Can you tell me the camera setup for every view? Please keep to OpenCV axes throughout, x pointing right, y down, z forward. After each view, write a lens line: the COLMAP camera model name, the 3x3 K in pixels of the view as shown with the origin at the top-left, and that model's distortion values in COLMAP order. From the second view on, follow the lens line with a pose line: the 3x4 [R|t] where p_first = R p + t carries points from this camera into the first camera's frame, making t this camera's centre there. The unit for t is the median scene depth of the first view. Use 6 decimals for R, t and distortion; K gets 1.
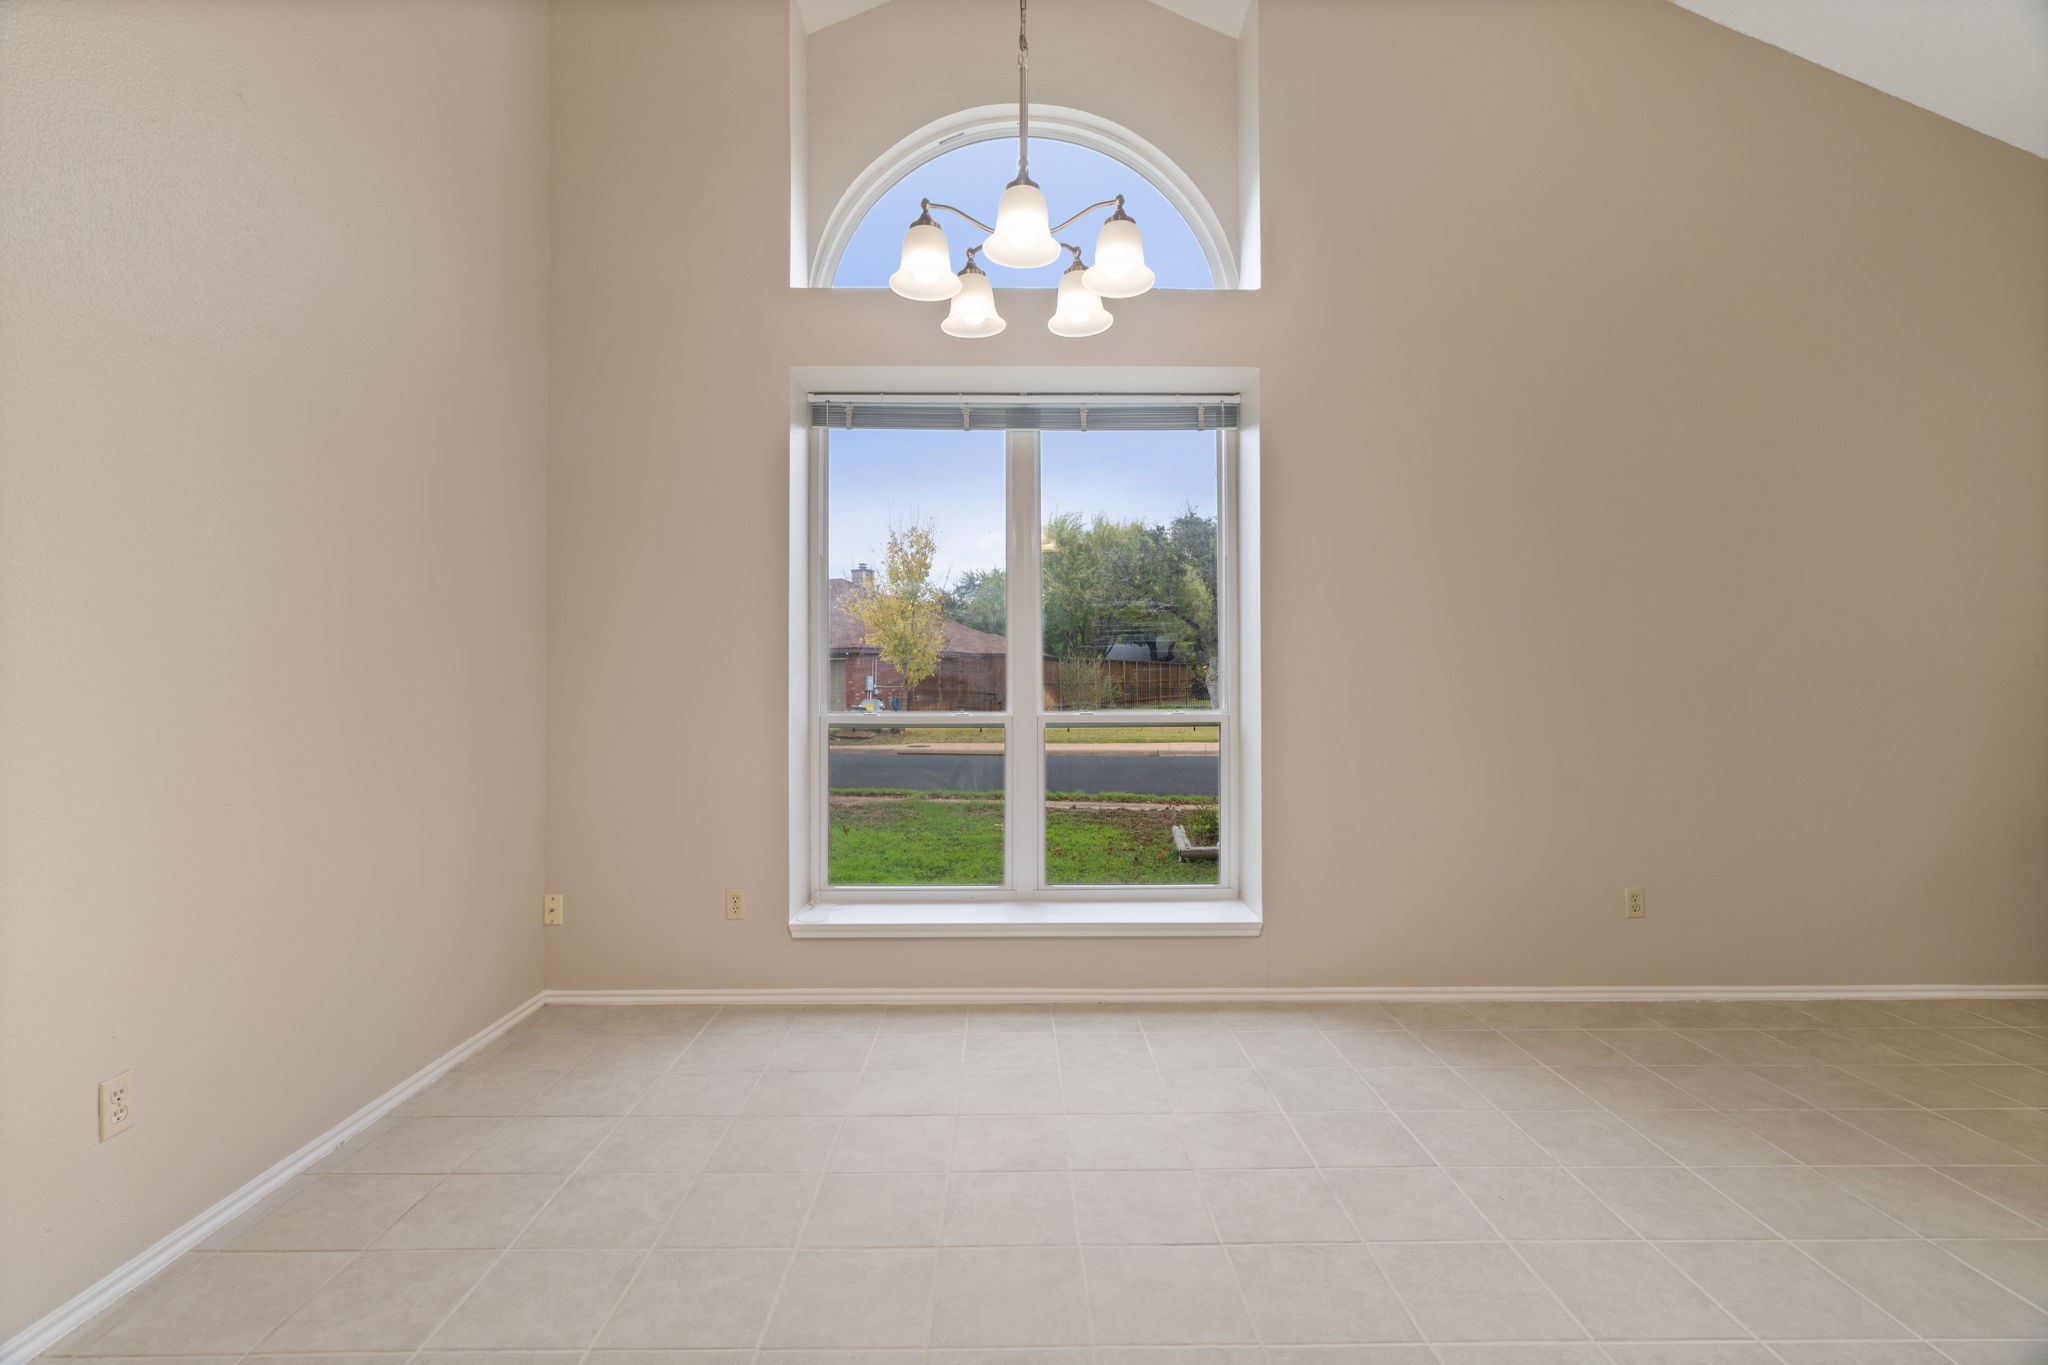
lens RADIAL K [[942.6, 0, 1034.9], [0, 942.6, 676.2], [0, 0, 1]] dist [-0.009073, 0.003504]
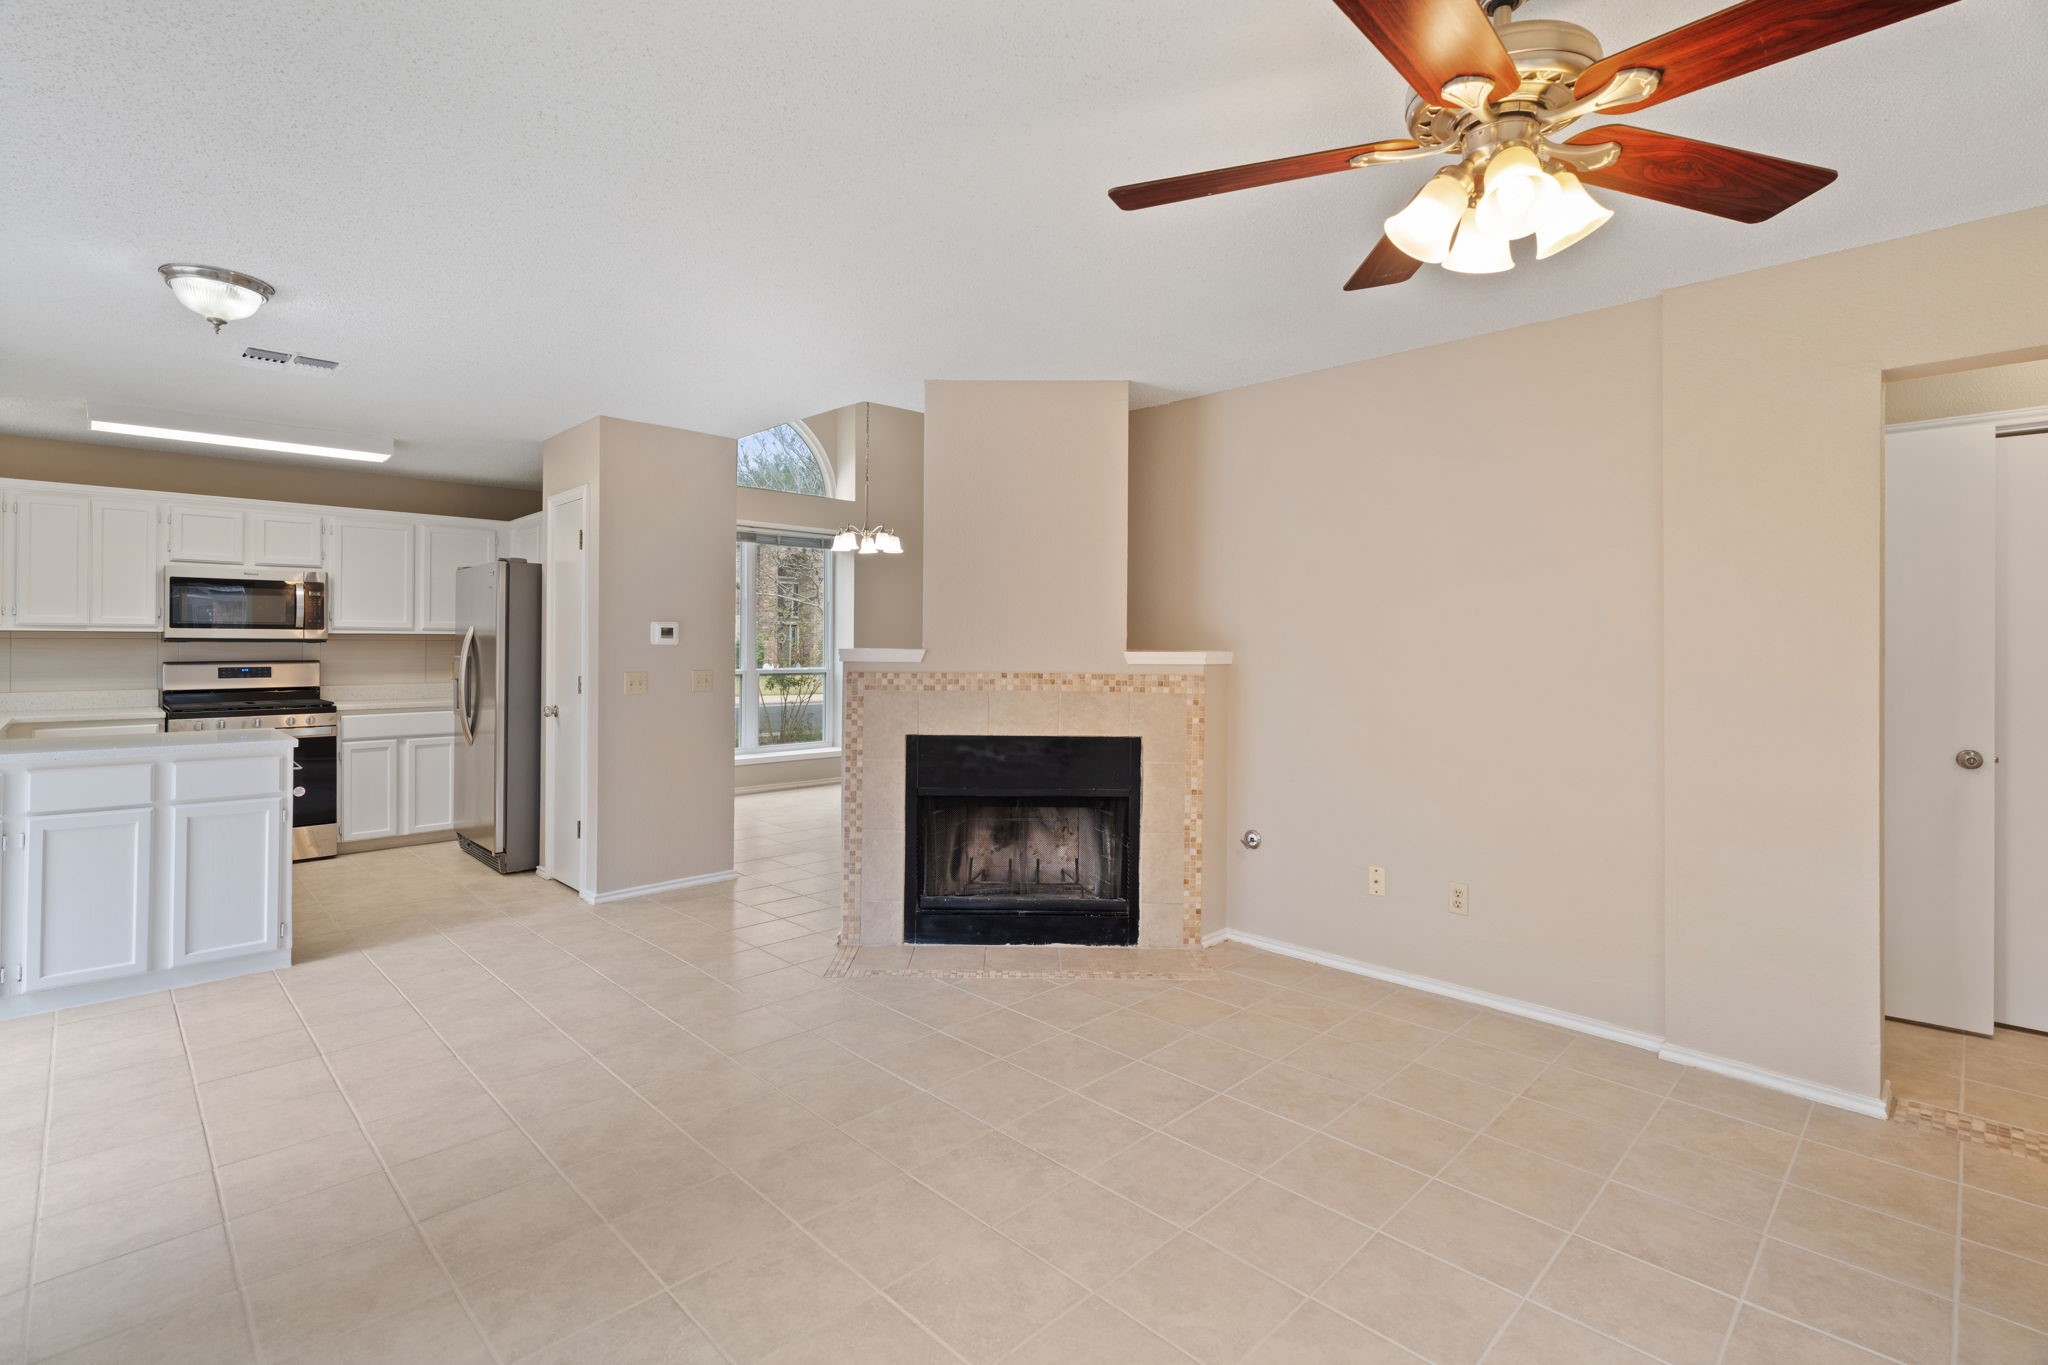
lens RADIAL K [[942.6, 0, 1016.6], [0, 942.6, 641.1], [0, 0, 1]] dist [-0.009073, 0.003504]
pose [[0.719200, 0.010927, 0.694717, -1.212831], [-0.011731, 0.999925, -0.003582, -0.028441], [-0.694704, -0.005574, 0.719274, -1.138509]]
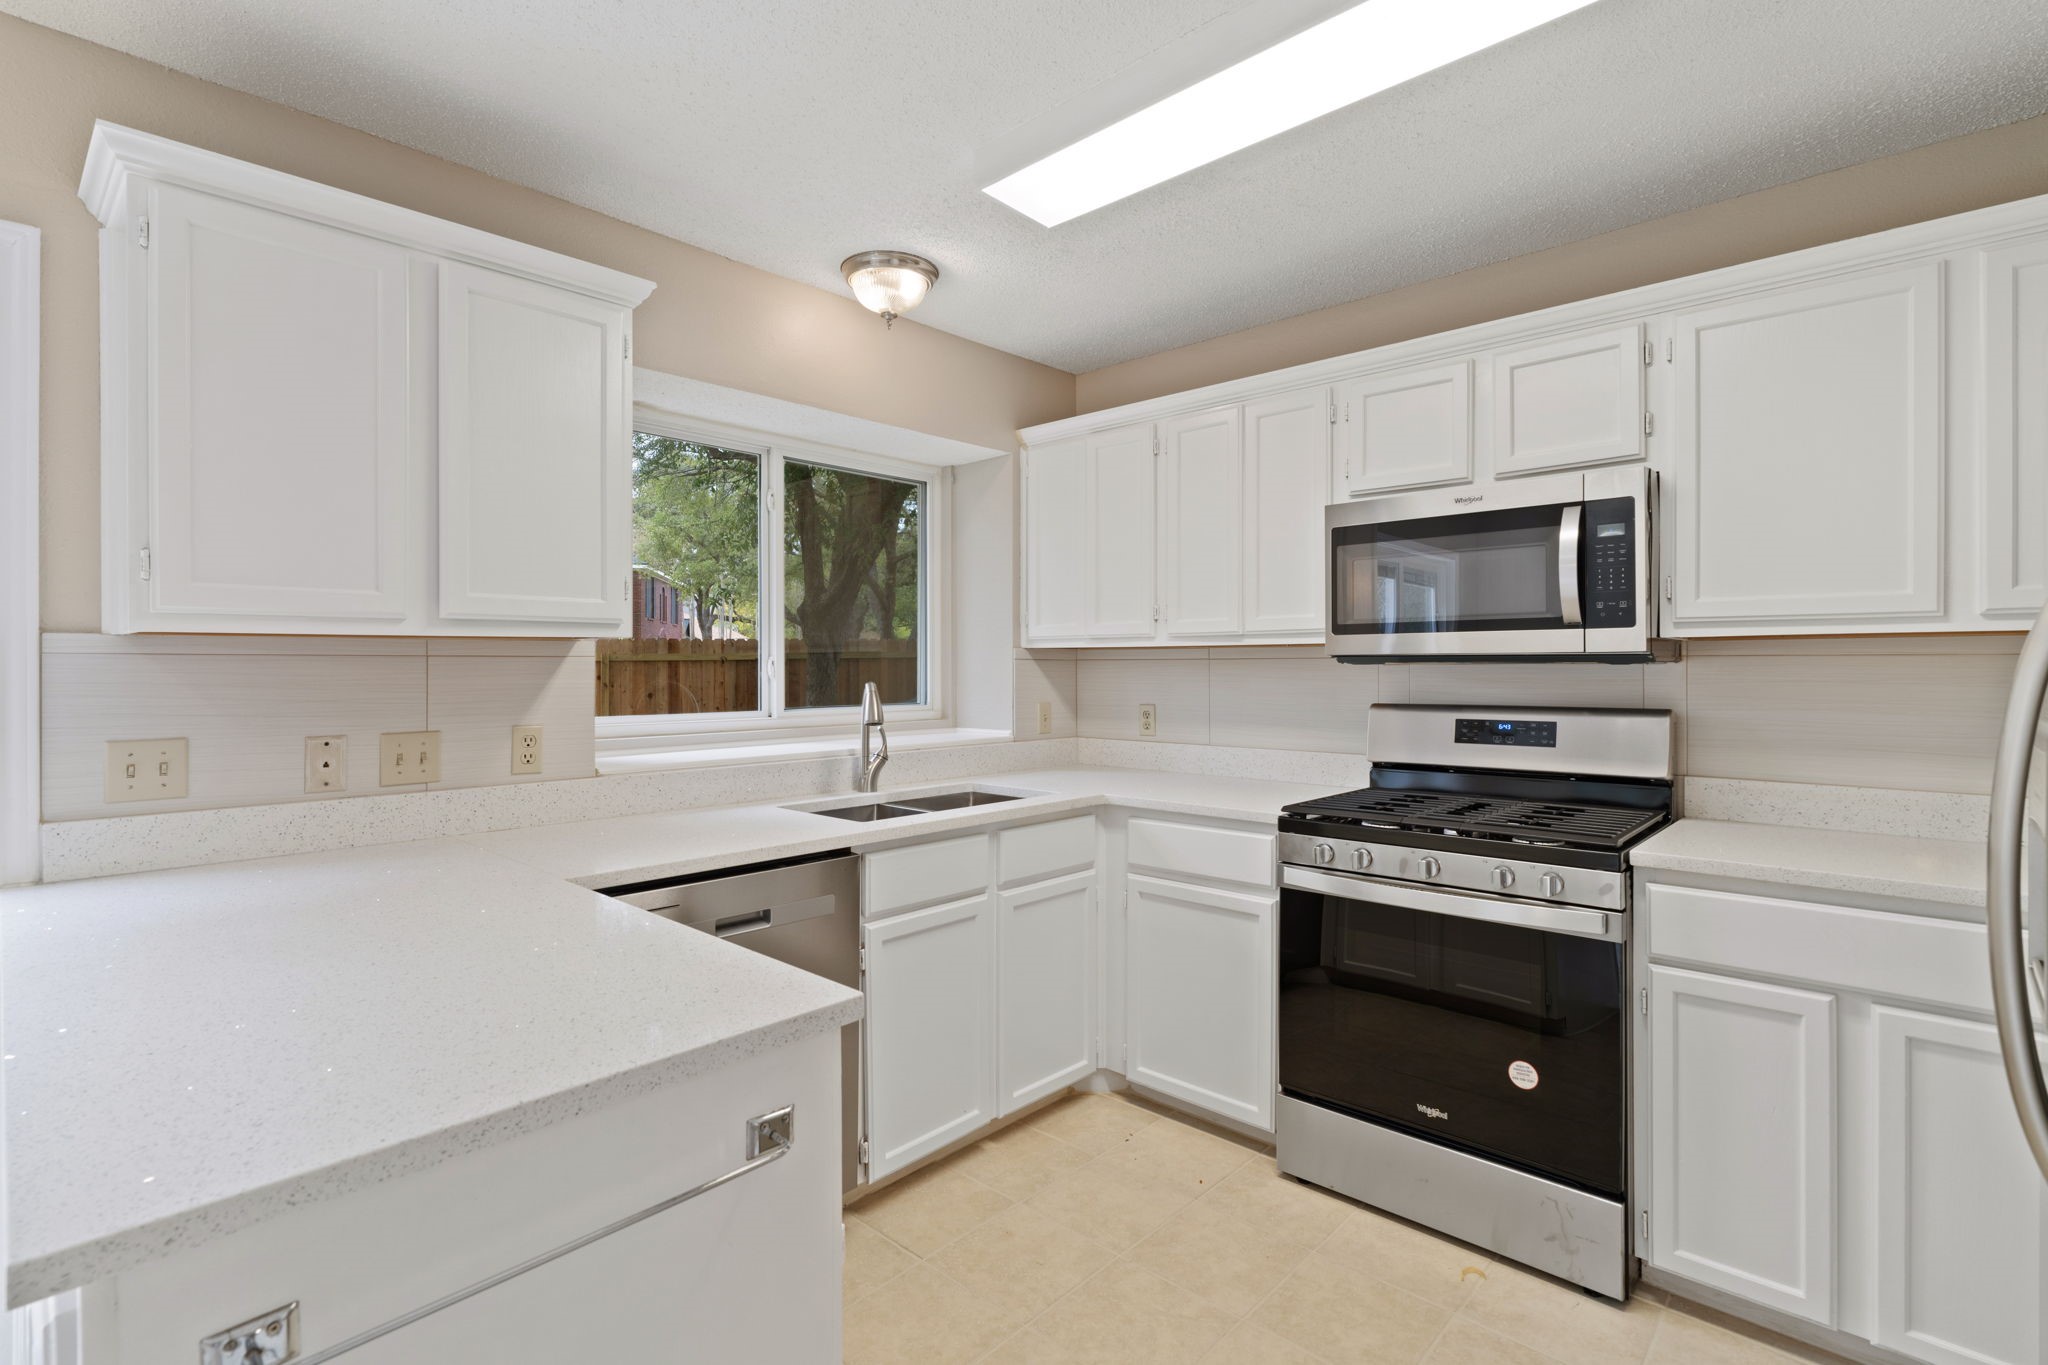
lens RADIAL K [[942.6, 0, 1046.5], [0, 942.6, 671.7], [0, 0, 1]] dist [-0.009073, 0.003504]
pose [[0.728804, 0.008812, -0.684665, -0.817433], [0.000998, 0.999902, 0.013932, -0.020981], [0.684721, -0.010837, 0.728724, 0.171557]]
